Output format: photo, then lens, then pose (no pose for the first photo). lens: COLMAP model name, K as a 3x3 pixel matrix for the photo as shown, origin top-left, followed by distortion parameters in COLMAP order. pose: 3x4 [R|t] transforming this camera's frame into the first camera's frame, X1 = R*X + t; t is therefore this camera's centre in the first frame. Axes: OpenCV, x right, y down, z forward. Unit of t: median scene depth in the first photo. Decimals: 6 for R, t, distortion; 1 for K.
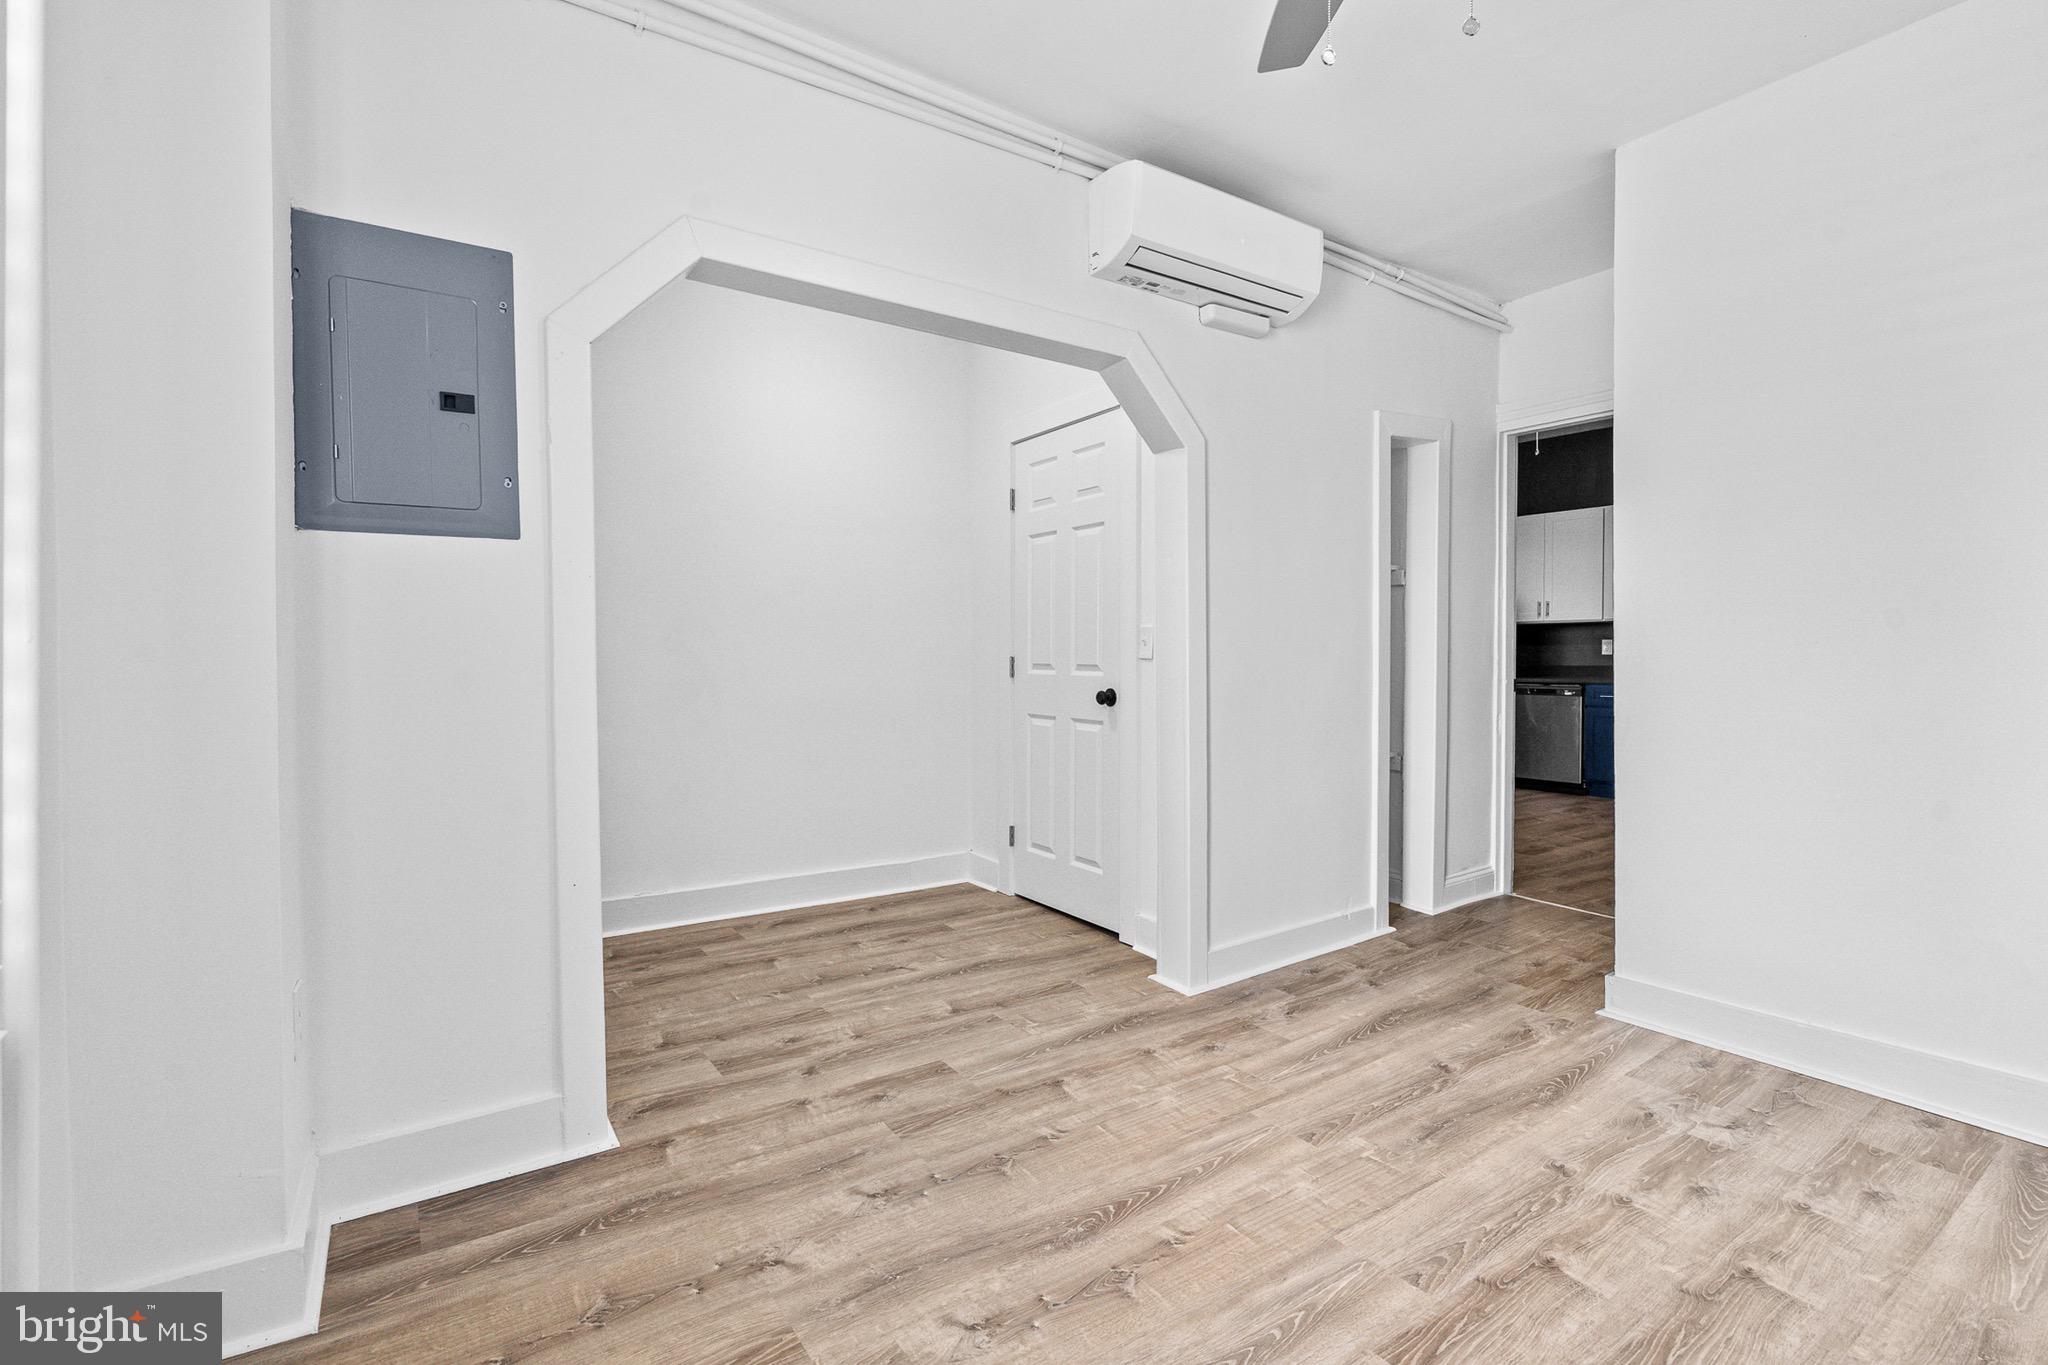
lens RADIAL K [[929.5, 0, 1013.7], [0, 929.5, 679.3], [0, 0, 1]] dist [-0.001582, -0.000234]
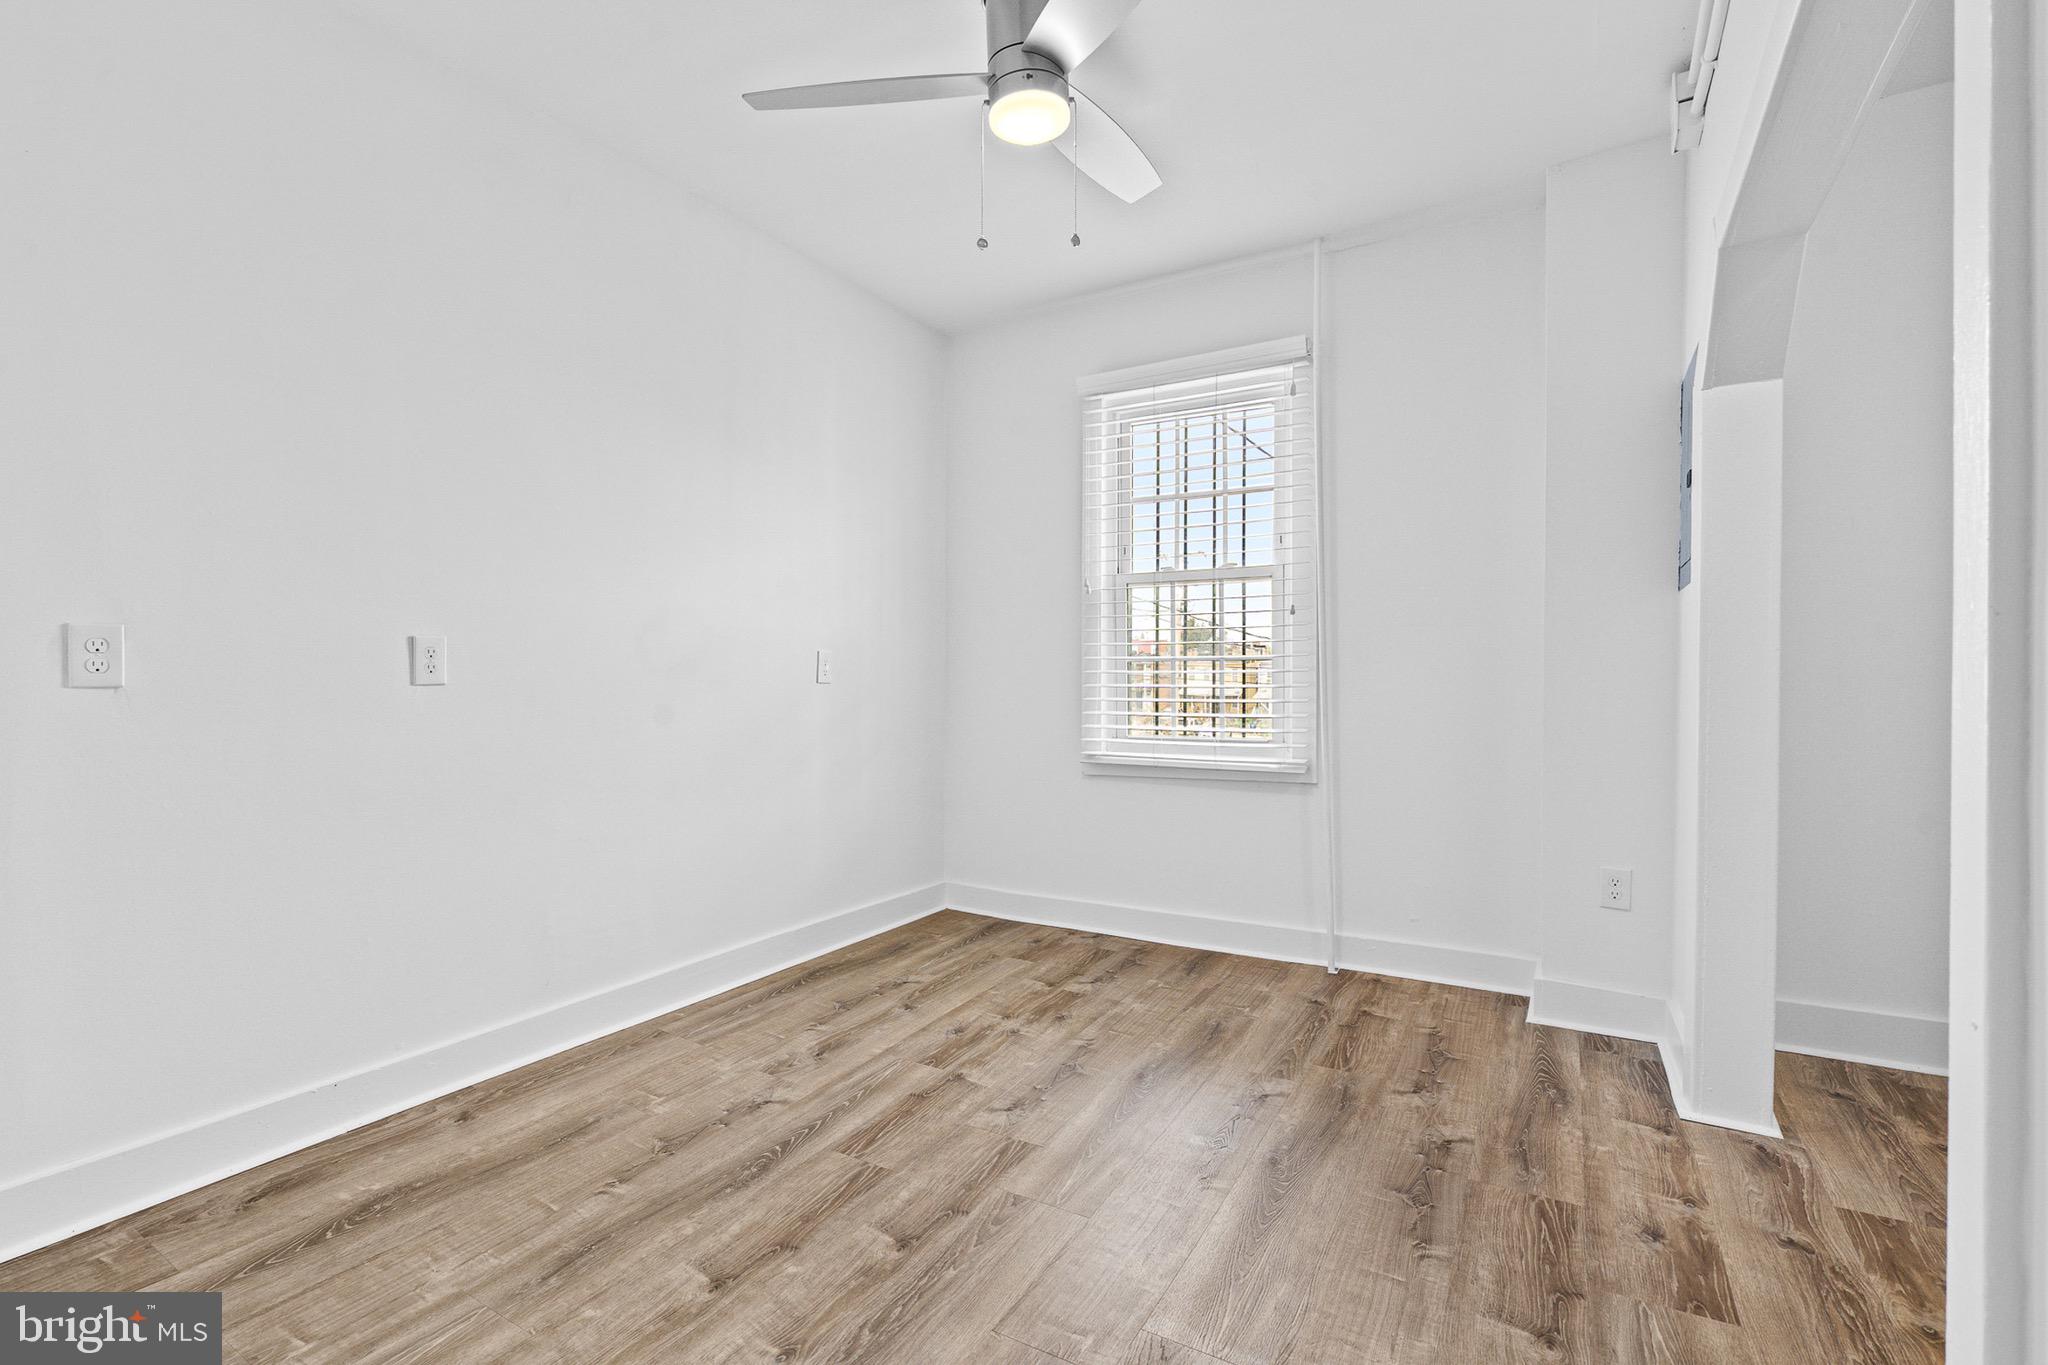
lens RADIAL K [[929.5, 0, 1013.7], [0, 929.5, 679.3], [0, 0, 1]] dist [-0.001582, -0.000234]
pose [[-0.900948, 0.001546, -0.433924, 0.834147], [-0.008598, 0.999734, 0.021415, -0.032840], [0.433842, 0.023025, -0.900695, 1.803156]]
